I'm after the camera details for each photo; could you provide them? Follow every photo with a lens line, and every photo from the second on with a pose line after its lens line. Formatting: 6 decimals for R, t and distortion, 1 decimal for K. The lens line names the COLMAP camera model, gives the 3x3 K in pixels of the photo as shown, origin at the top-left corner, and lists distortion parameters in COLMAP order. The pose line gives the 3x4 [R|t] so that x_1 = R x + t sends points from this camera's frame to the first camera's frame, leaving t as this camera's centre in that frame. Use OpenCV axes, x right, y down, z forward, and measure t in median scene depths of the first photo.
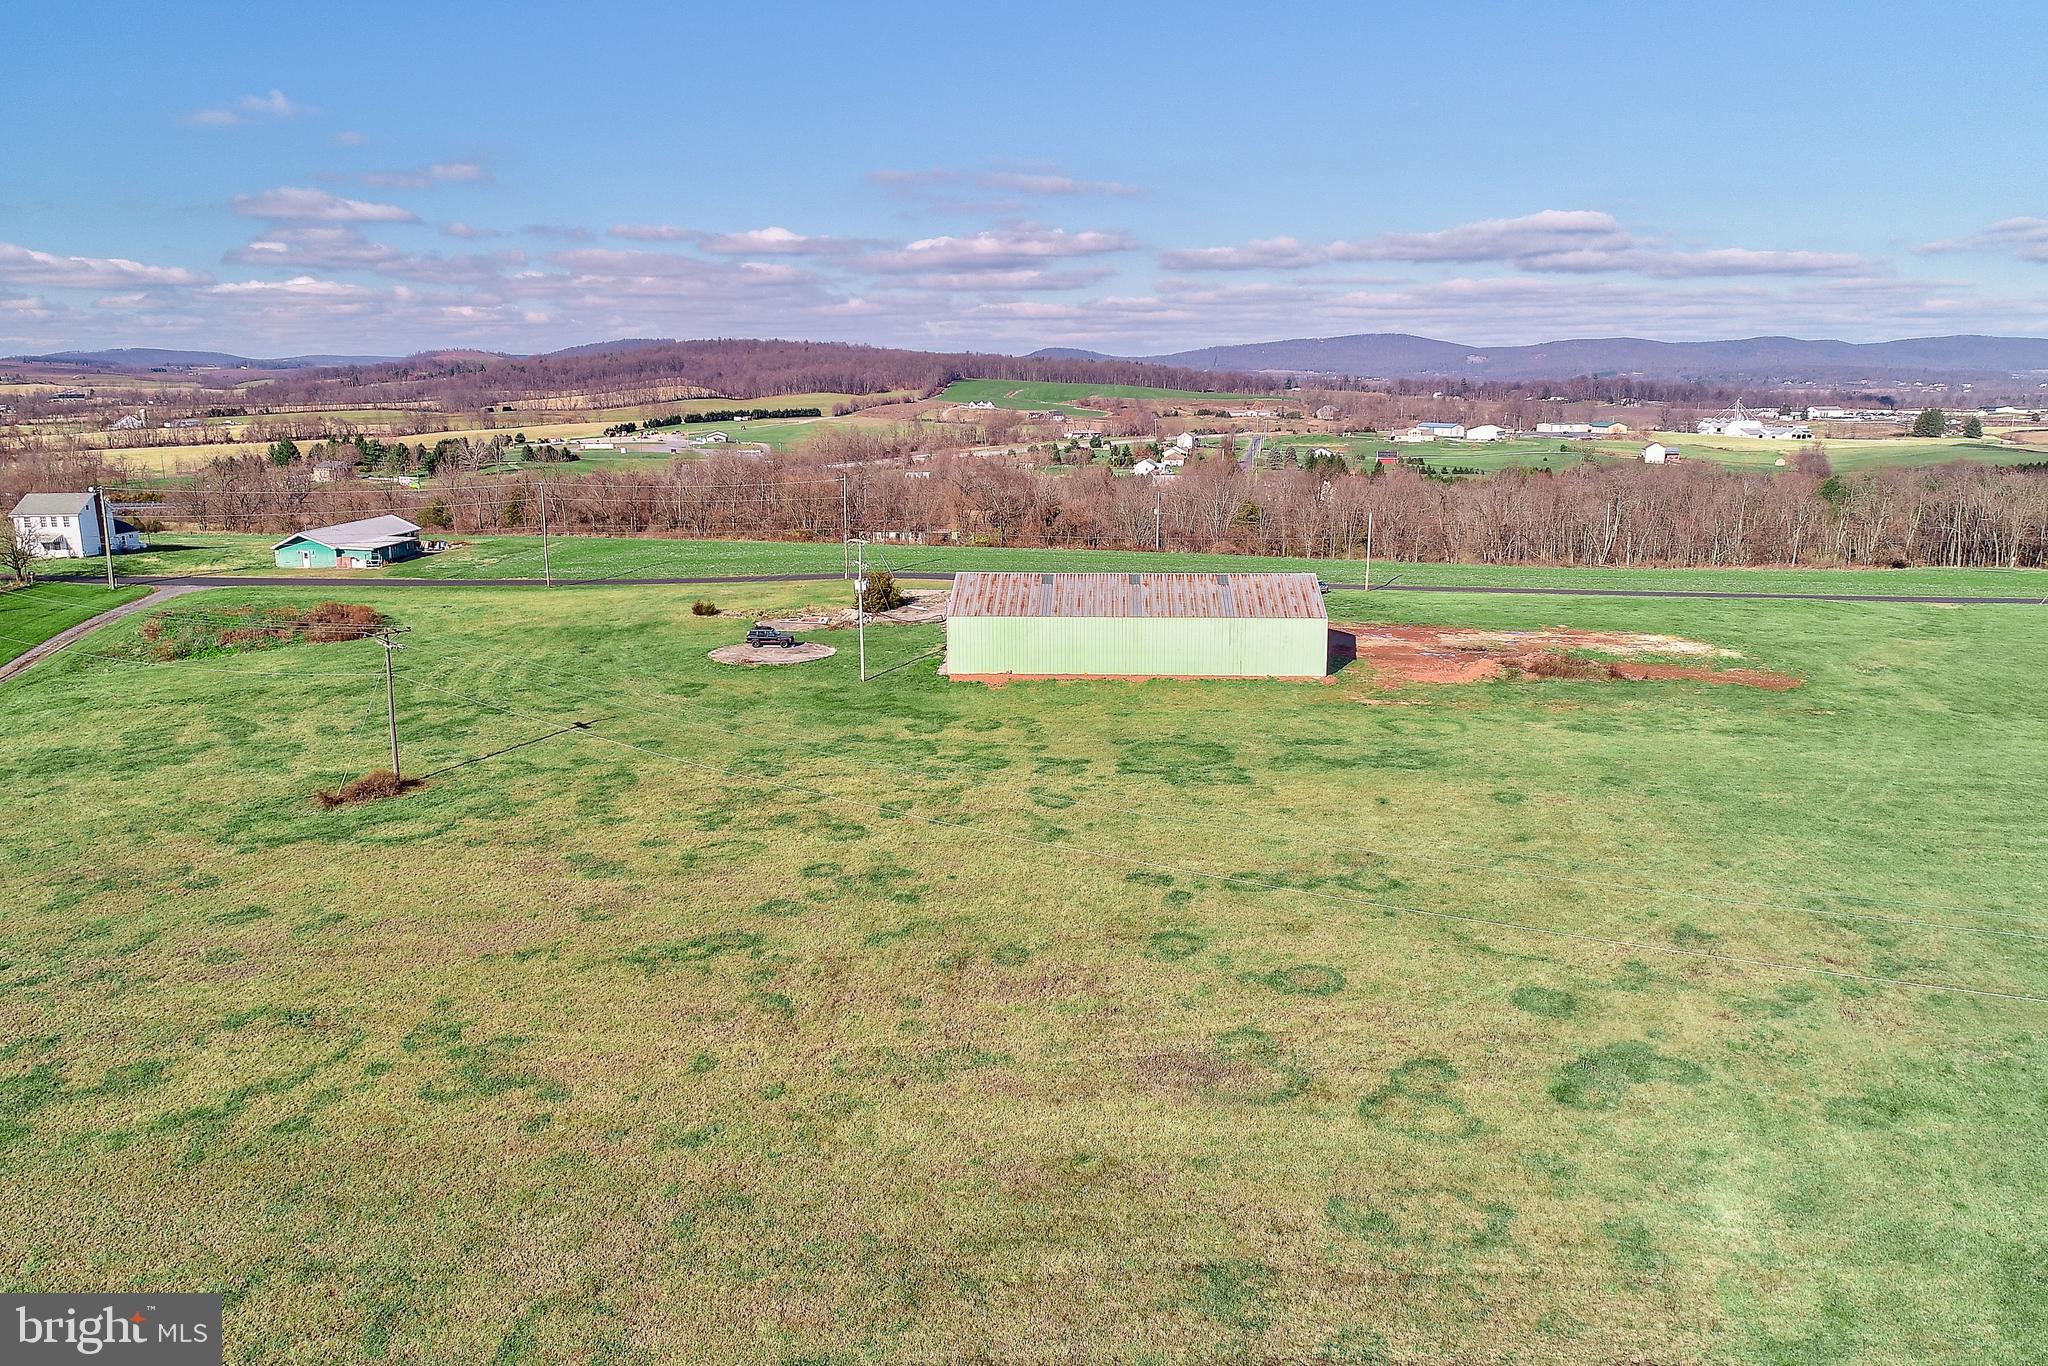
lens RADIAL K [[1536.5, 0, 1022.7], [0, 1536.5, 705.4], [0, 0, 1]] dist [0.004827, 0.003242]
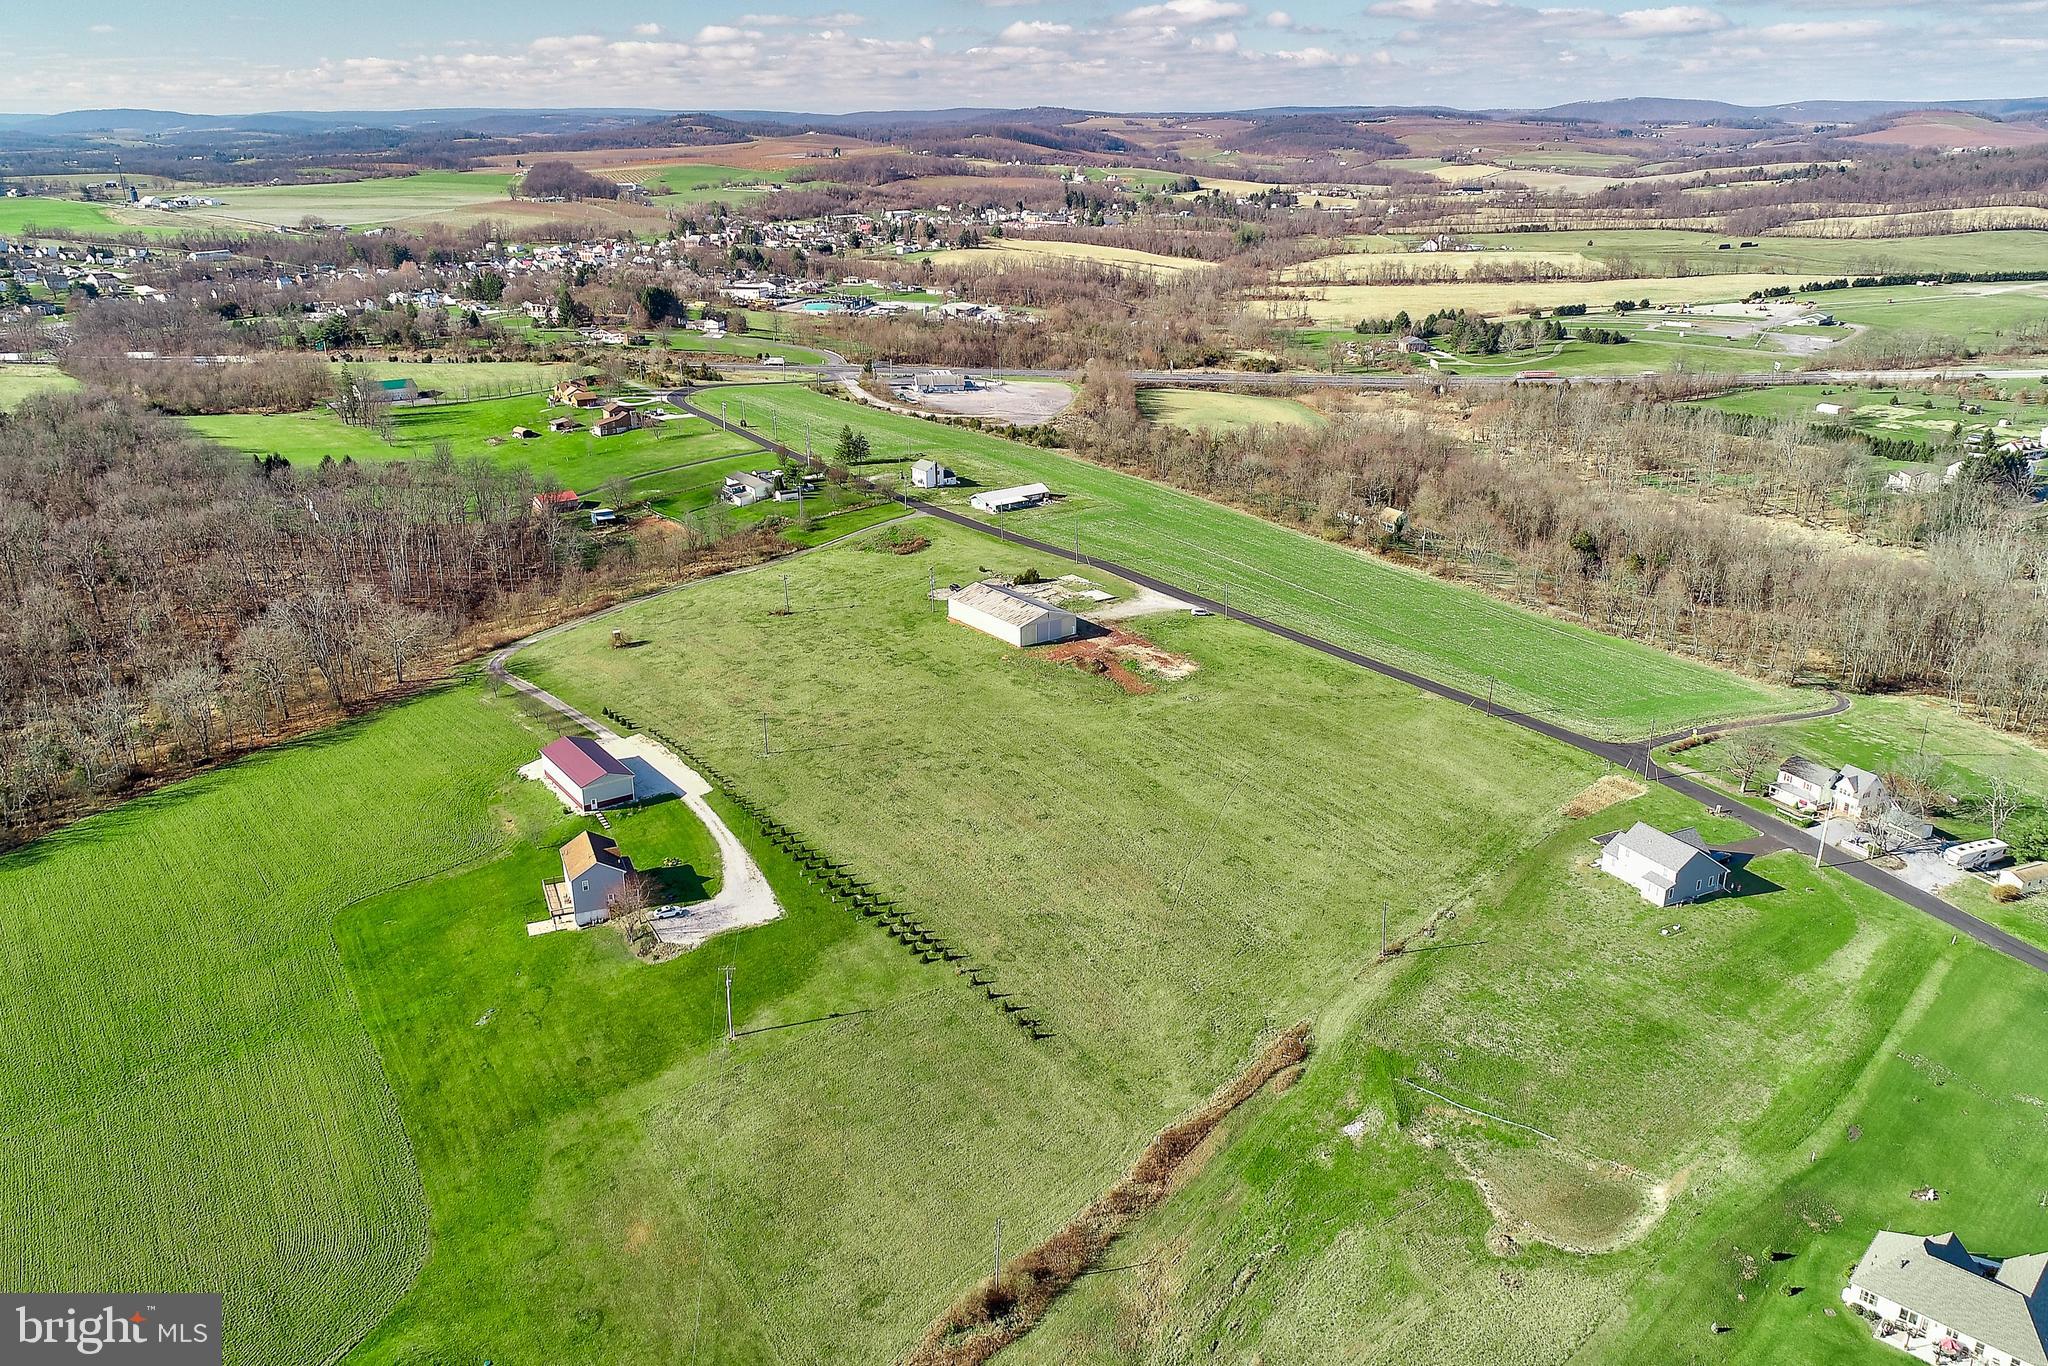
lens RADIAL K [[1536.5, 0, 1022.7], [0, 1536.5, 705.4], [0, 0, 1]] dist [0.004827, 0.003242]
pose [[0.633858, 0.275522, -0.722712, 2.401311], [-0.158908, 0.960857, 0.226940, -0.588737], [0.756950, -0.029003, 0.652829, -0.924040]]
